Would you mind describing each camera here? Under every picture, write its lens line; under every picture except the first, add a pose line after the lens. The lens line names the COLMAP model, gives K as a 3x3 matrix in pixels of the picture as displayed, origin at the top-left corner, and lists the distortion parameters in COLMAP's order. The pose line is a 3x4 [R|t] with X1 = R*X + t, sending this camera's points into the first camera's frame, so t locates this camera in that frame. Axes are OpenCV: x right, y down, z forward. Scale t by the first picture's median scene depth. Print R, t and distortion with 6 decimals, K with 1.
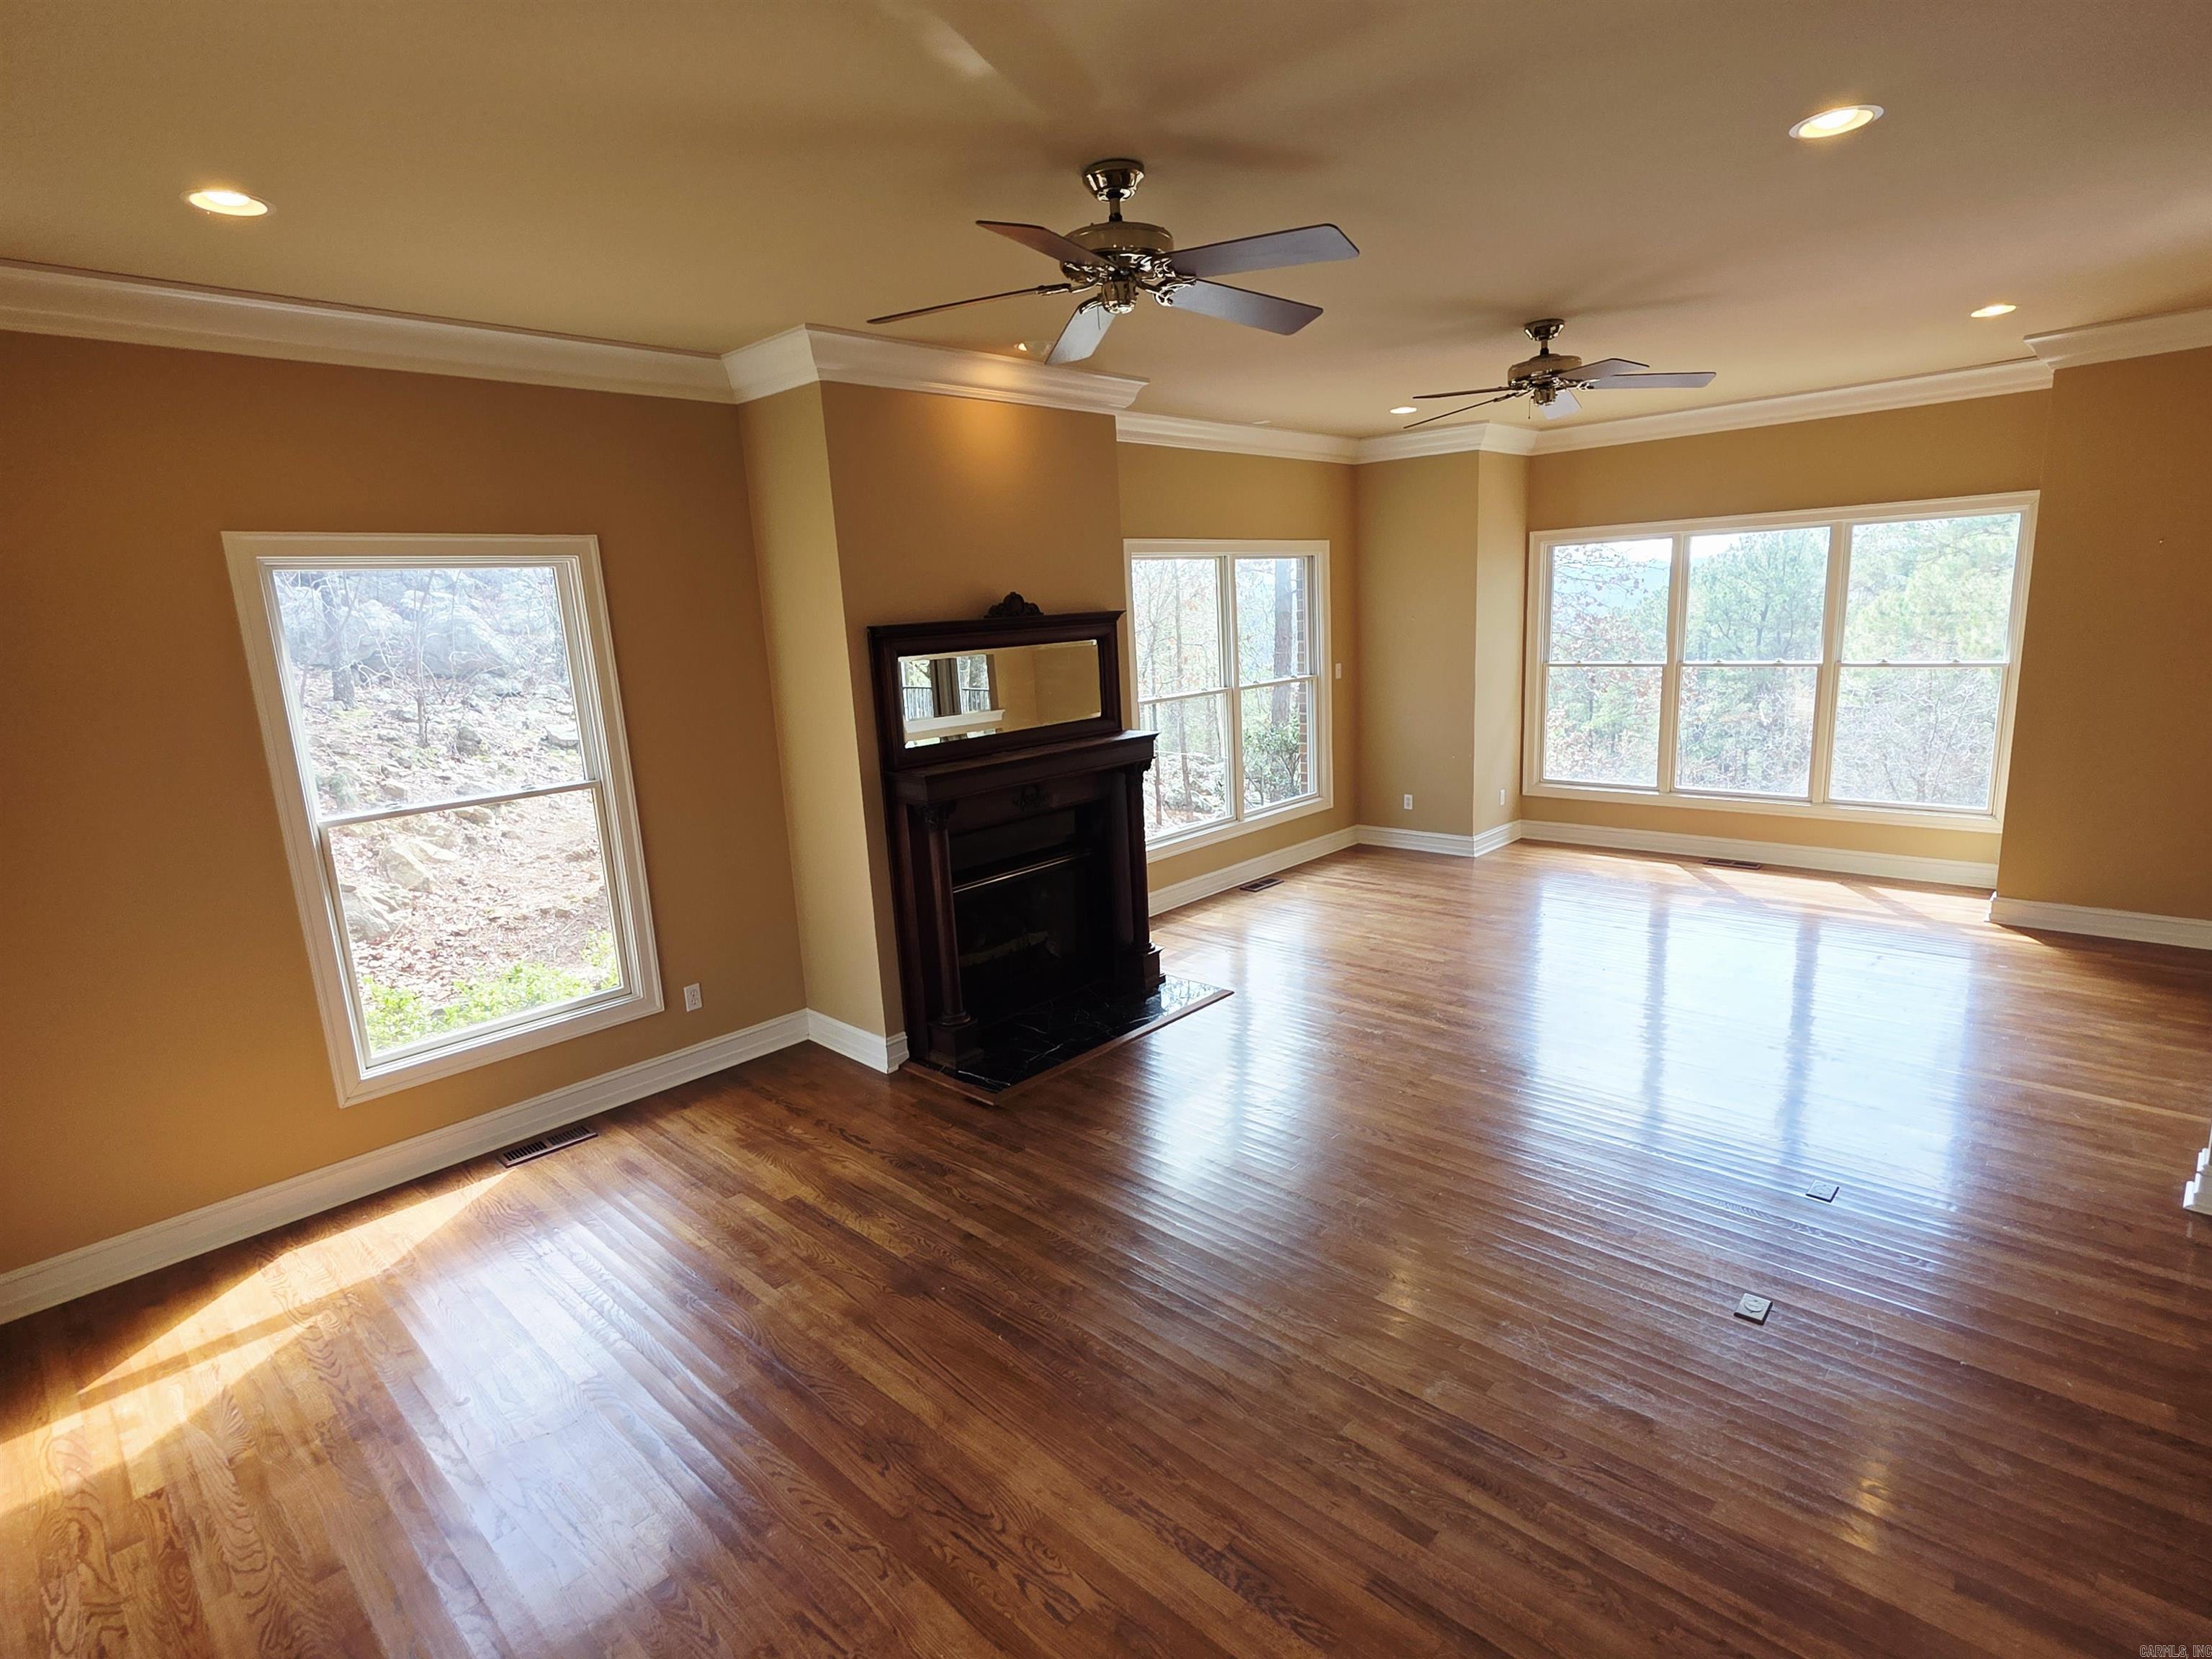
lens RADIAL K [[1111.5, 0, 1108.9], [0, 1111.5, 835.7], [0, 0, 1]] dist [0.000311, 0.000754]
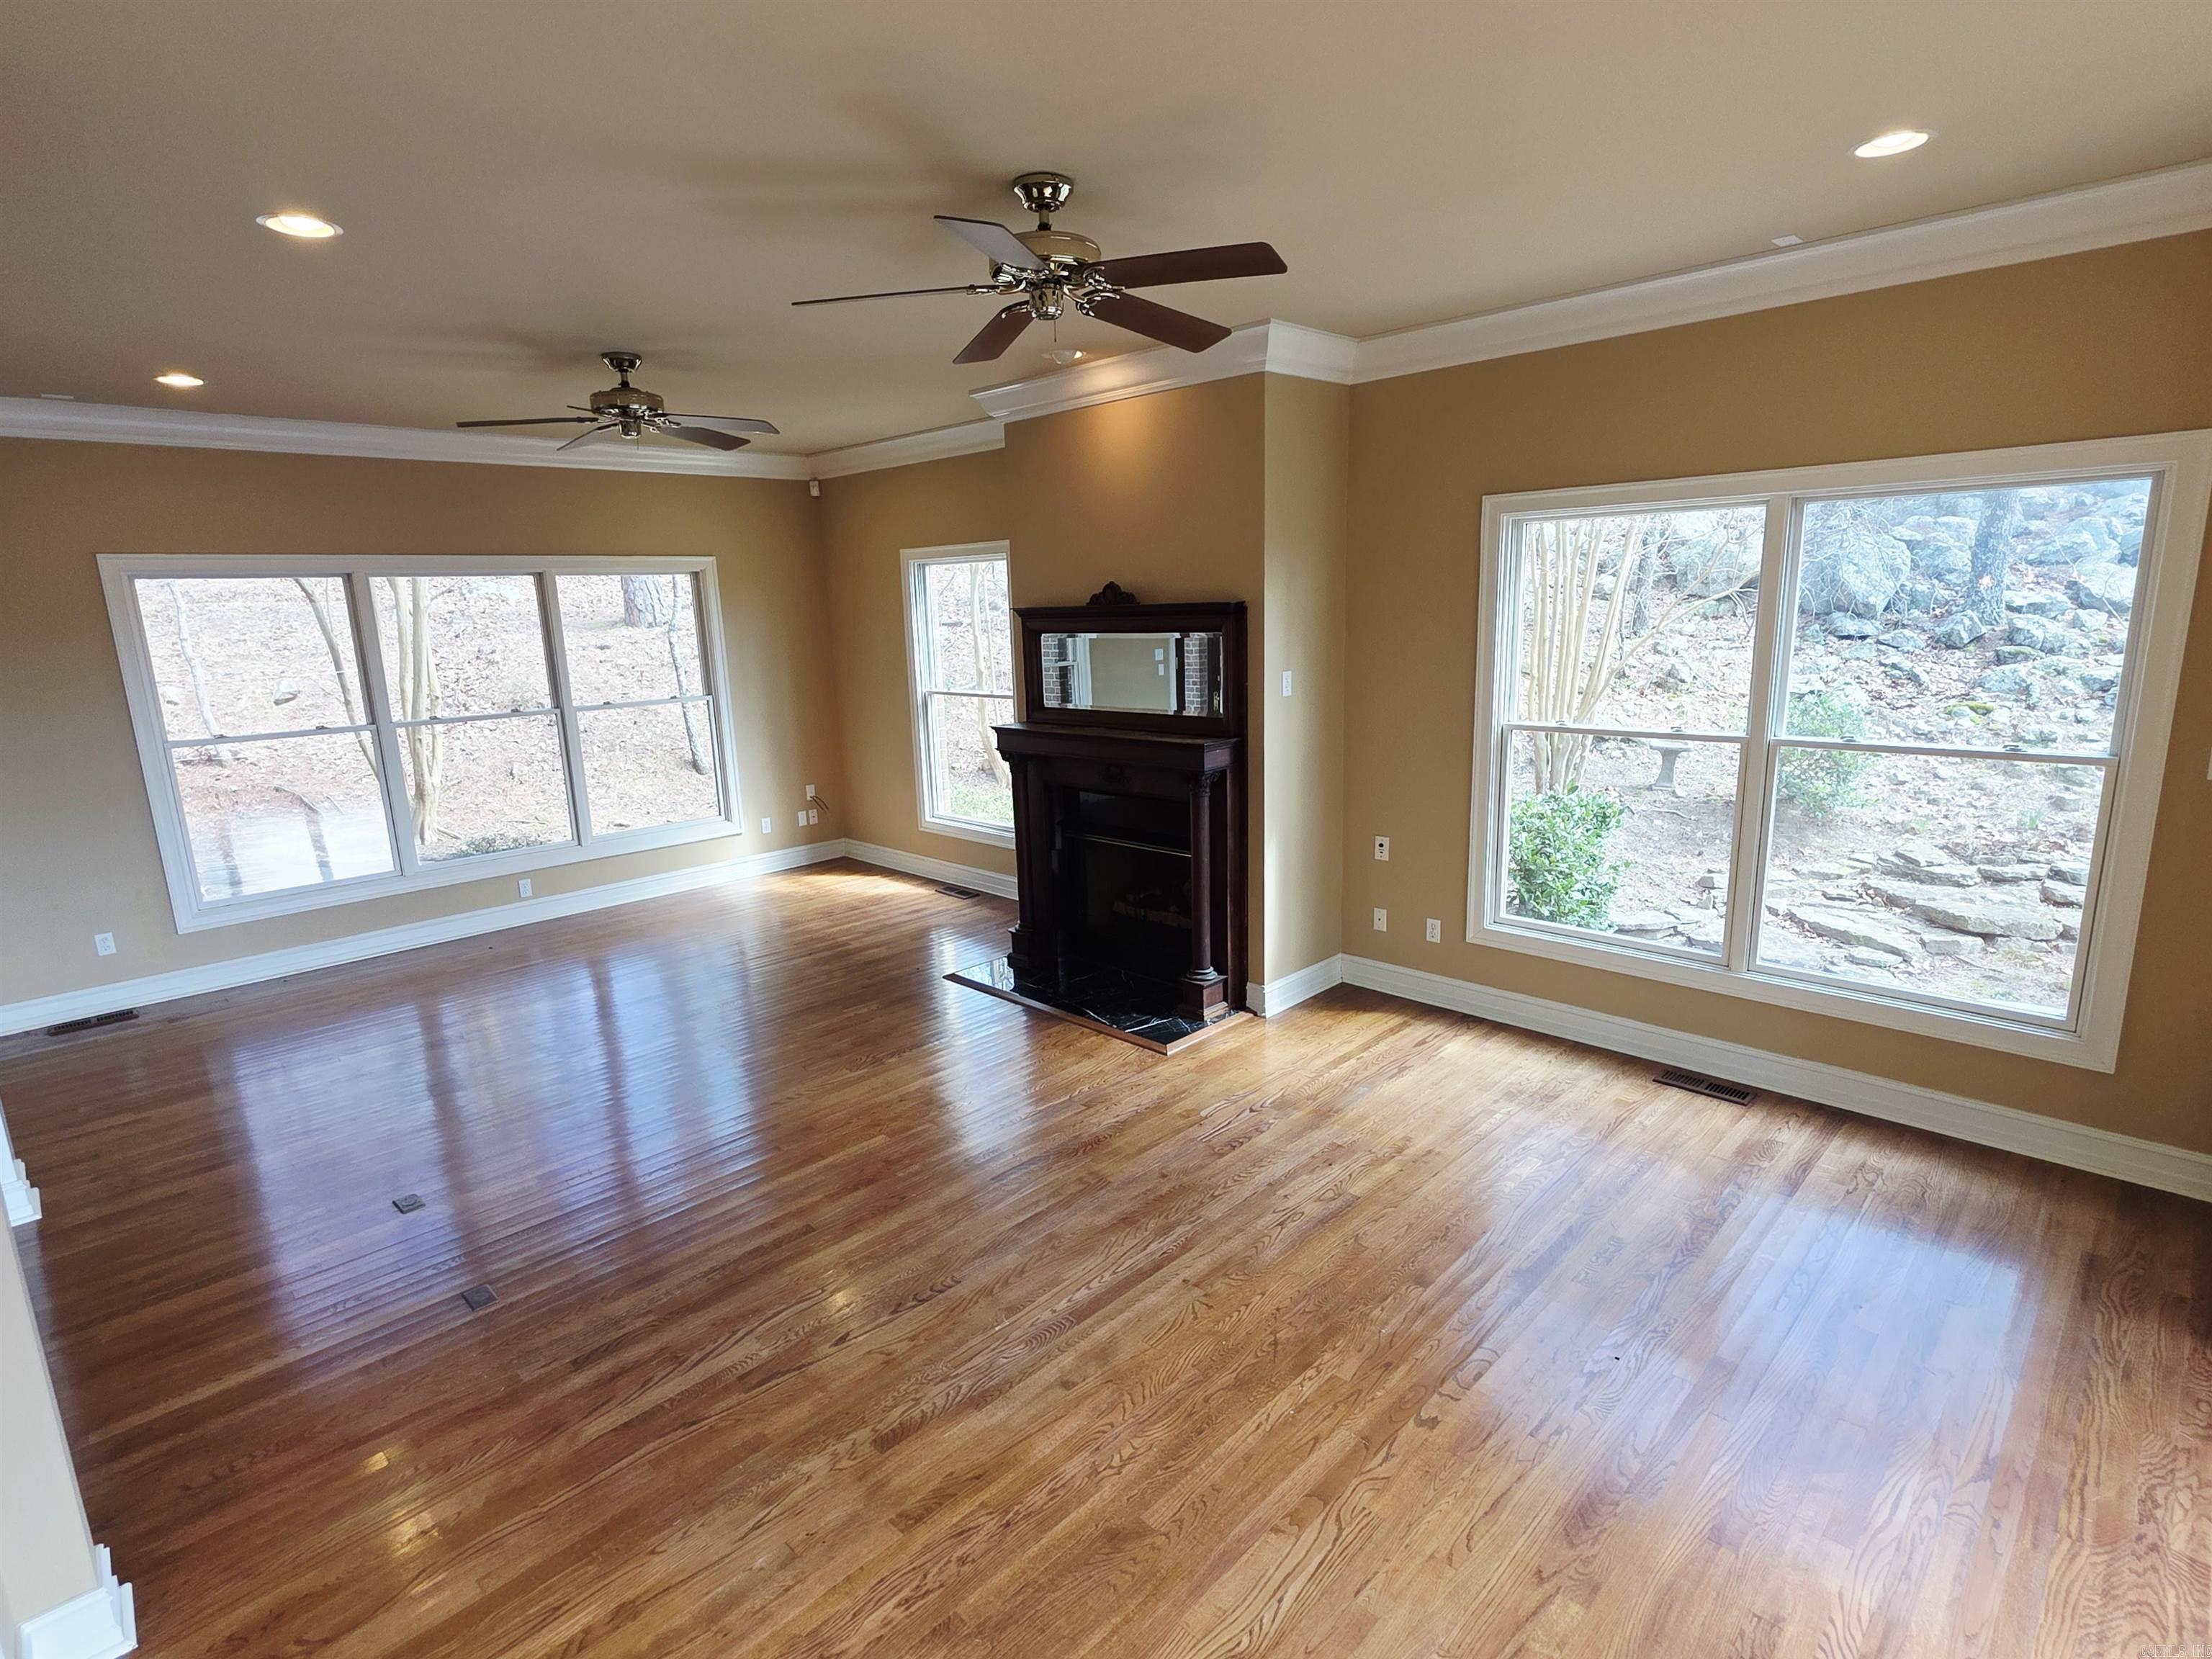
lens RADIAL K [[1111.5, 0, 1108.9], [0, 1111.5, 835.7], [0, 0, 1]] dist [0.000311, 0.000754]
pose [[-0.027965, 0.256960, -0.966017, 1.165568], [-0.170277, 0.951047, 0.257908, -0.303257], [0.984999, 0.171703, 0.017158, 1.185254]]
